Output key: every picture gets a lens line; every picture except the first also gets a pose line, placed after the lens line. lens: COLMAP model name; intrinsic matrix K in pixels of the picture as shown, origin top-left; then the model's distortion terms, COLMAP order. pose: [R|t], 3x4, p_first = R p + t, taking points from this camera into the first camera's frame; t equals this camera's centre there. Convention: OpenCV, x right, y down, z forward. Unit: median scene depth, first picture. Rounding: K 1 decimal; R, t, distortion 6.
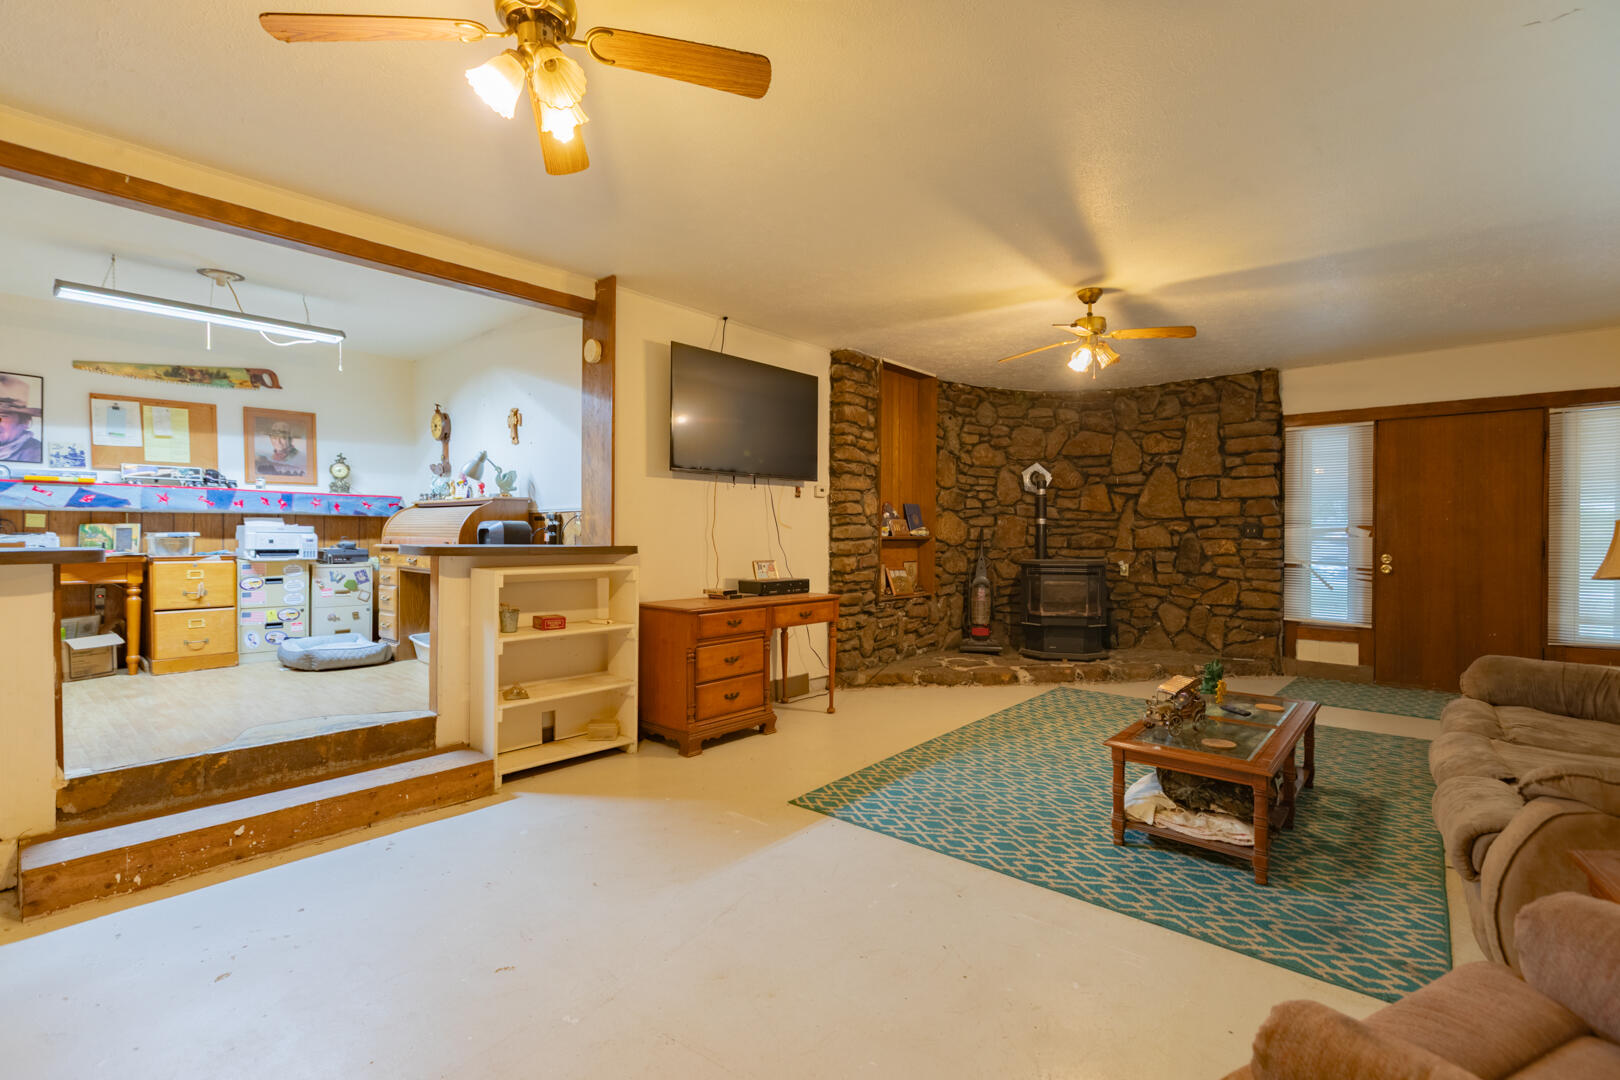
lens RADIAL K [[741.8, 0, 810.0], [0, 741.8, 540.0], [0, 0, 1]] dist [0.000012, -0.000005]
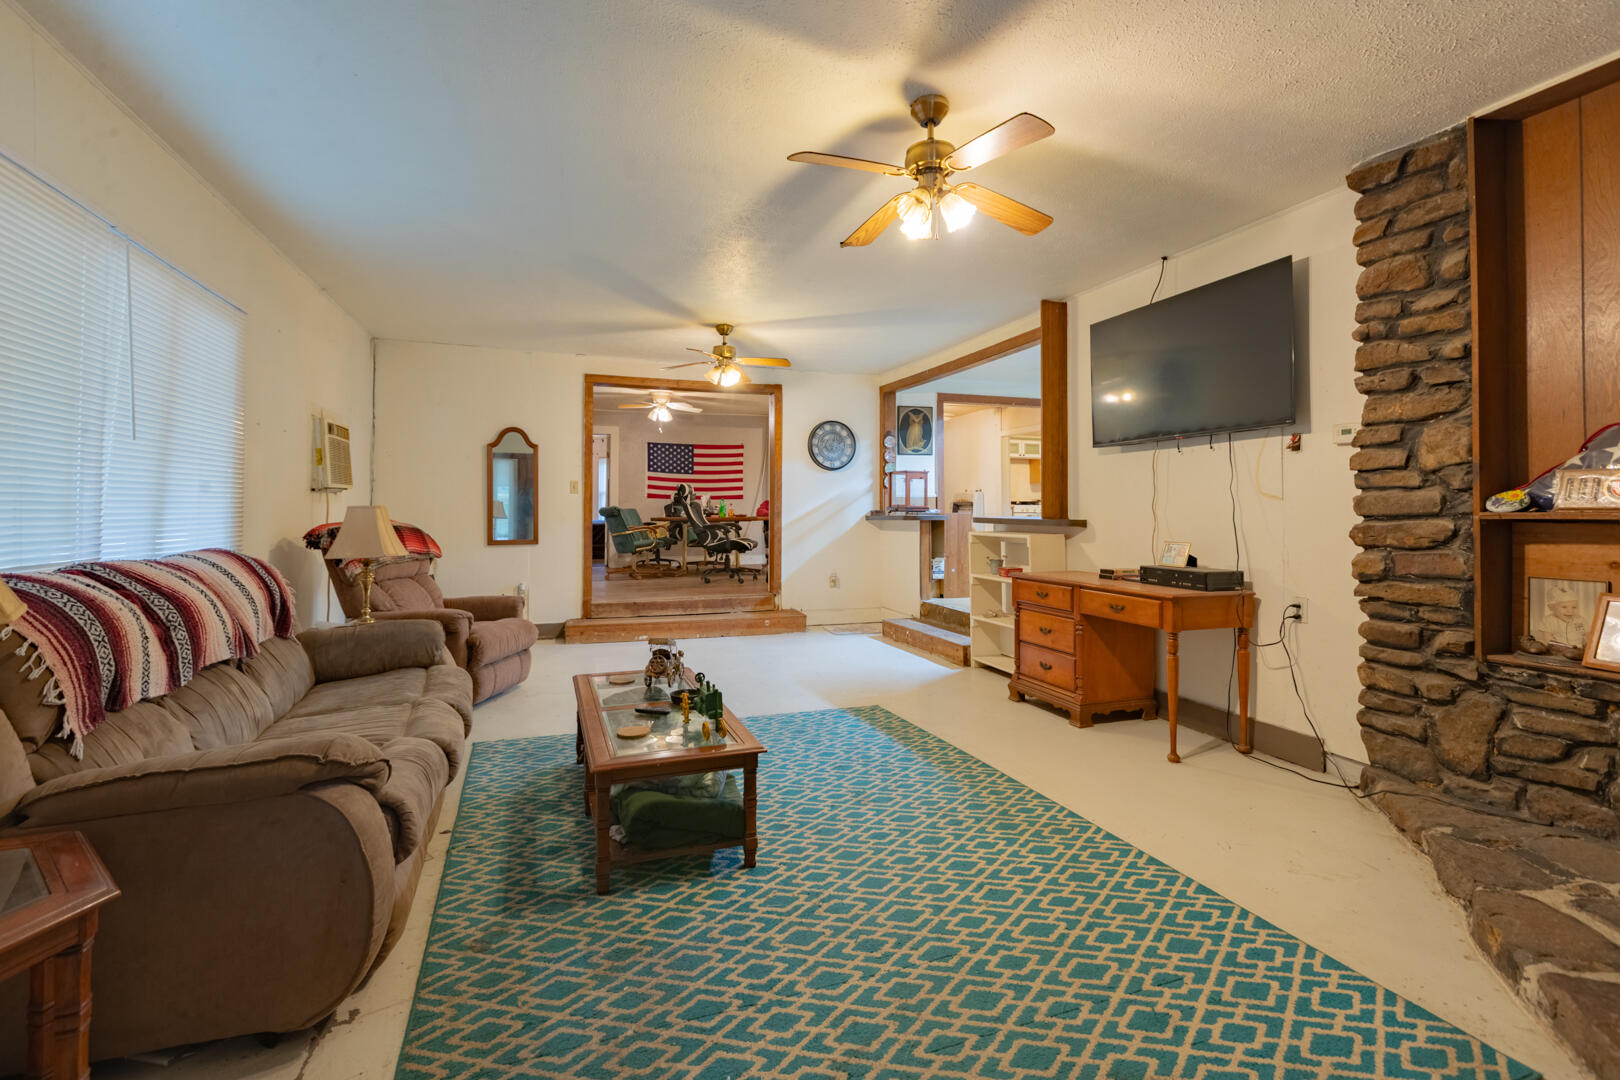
lens RADIAL K [[740.7, 0, 811.7], [0, 740.7, 497.8], [0, 0, 1]] dist [-0.000673, -0.000041]
pose [[-0.494380, -0.016984, -0.869080, 0.937156], [-0.006404, 0.999853, -0.015897, -0.005330], [0.869222, -0.002293, -0.494416, 1.204160]]
